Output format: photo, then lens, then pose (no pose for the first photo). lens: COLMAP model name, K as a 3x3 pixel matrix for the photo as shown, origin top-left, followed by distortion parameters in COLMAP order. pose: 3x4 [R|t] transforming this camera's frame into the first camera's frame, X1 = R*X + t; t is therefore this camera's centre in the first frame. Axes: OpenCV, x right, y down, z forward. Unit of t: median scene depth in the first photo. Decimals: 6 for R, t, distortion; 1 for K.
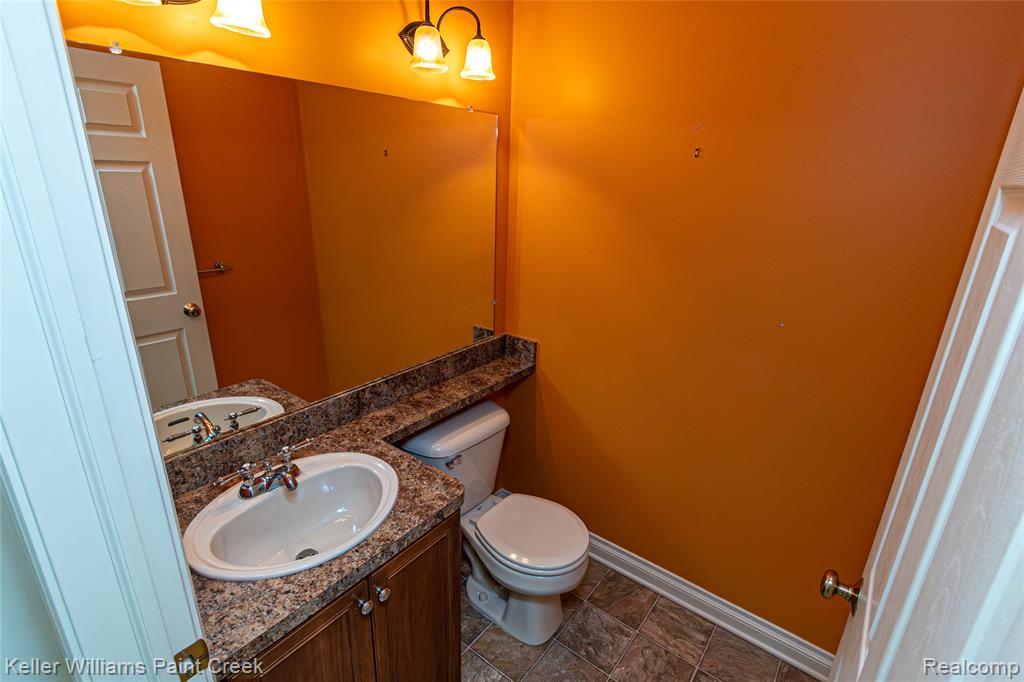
lens RADIAL K [[488.4, 0, 516.3], [0, 488.4, 306.1], [0, 0, 1]] dist [-0.001622, -0.001320]
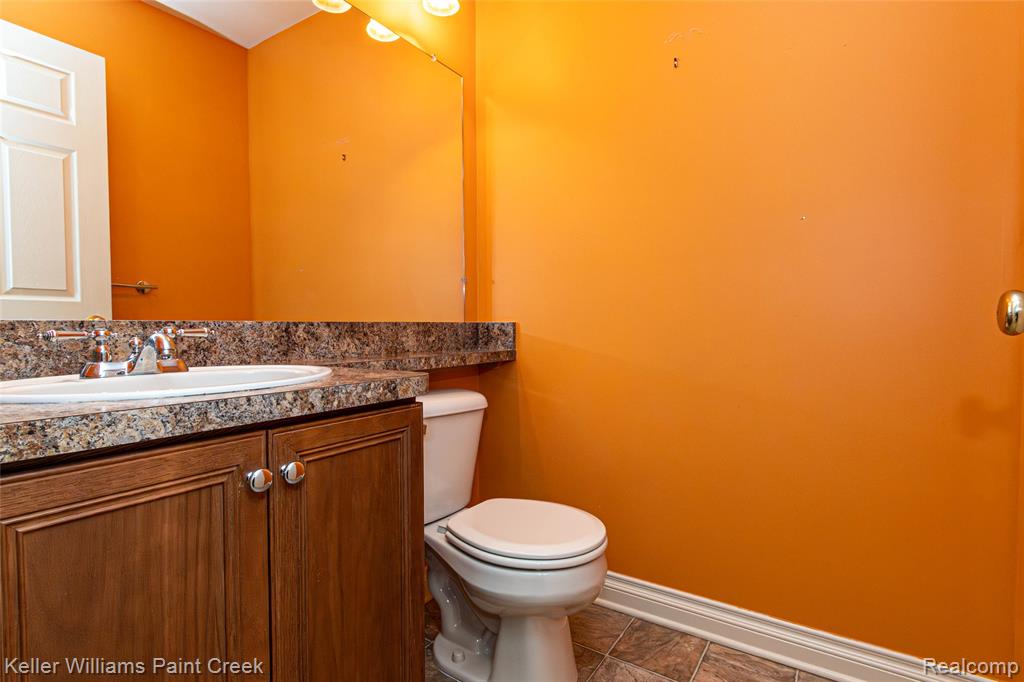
lens RADIAL K [[488.4, 0, 512.3], [0, 488.4, 342.0], [0, 0, 1]] dist [-0.001622, -0.001320]
pose [[0.997138, -0.035957, 0.066509, -0.022276], [0.053481, 0.957242, -0.284301, 0.367376], [-0.053443, 0.287044, 0.956425, 0.216727]]
